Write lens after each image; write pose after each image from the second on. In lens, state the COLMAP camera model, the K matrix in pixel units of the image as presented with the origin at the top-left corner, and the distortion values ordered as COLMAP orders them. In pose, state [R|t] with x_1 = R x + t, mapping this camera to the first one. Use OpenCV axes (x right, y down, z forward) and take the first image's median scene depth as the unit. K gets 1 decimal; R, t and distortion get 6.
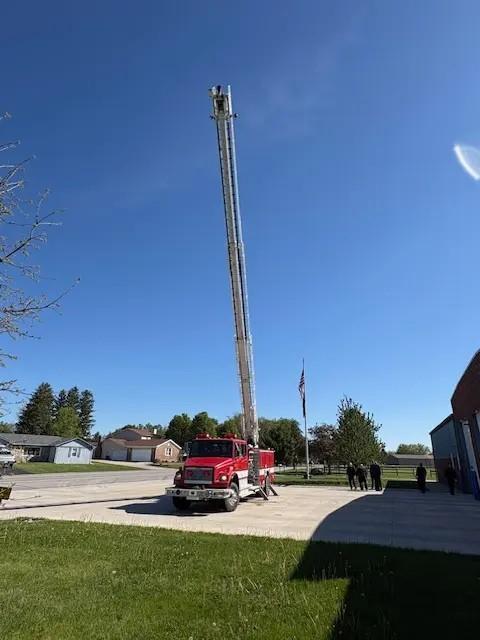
lens RADIAL K [[371.7, 0, 240.0], [0, 371.7, 320.0], [0, 0, 1]] dist [-0.003691, 0.000057]
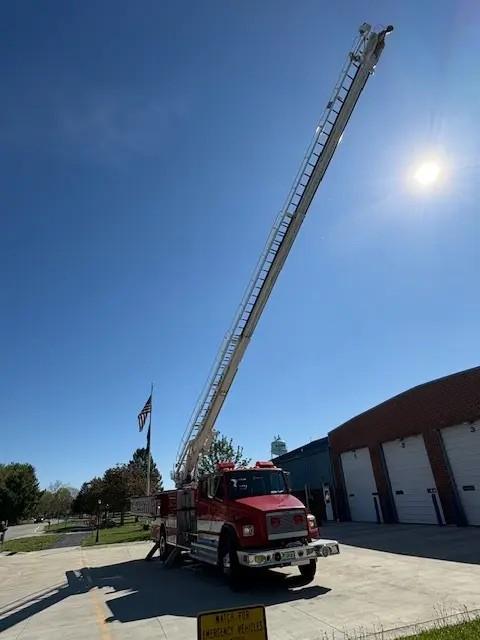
lens RADIAL K [[371.7, 0, 240.0], [0, 371.7, 320.0], [0, 0, 1]] dist [-0.003691, 0.000057]
pose [[0.765320, 0.217898, 0.605646, -0.137056], [-0.149256, 0.975385, -0.162315, 0.041924], [-0.626106, 0.033826, 0.779004, 0.117941]]
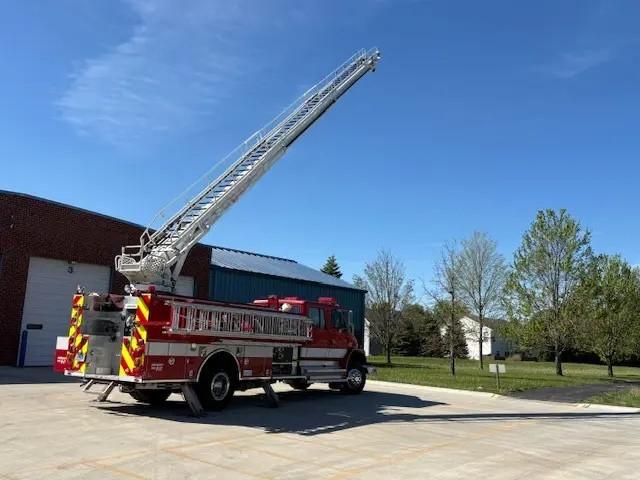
lens RADIAL K [[632.2, 0, 316.8], [0, 632.2, 220.0], [0, 0, 1]] dist [0.005210, 0.009348]
pose [[-0.948734, 0.003188, 0.316059, -0.112987], [-0.163821, 0.850197, -0.500327, 0.196610], [-0.270308, -0.526454, -0.806089, 0.513480]]
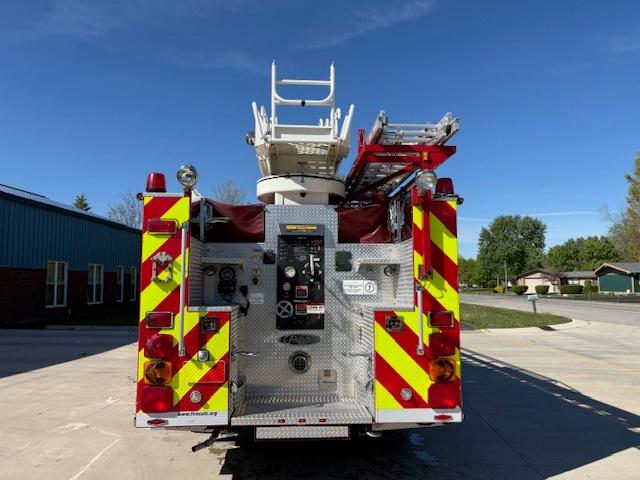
lens RADIAL K [[496.9, 0, 318.1], [0, 496.9, 239.2], [0, 0, 1]] dist [0.033812, -0.006678]
pose [[-0.946988, -0.053974, -0.316702, 0.032476], [0.090315, 0.901308, -0.423659, 0.155577], [0.308313, -0.429802, -0.848654, 0.402165]]
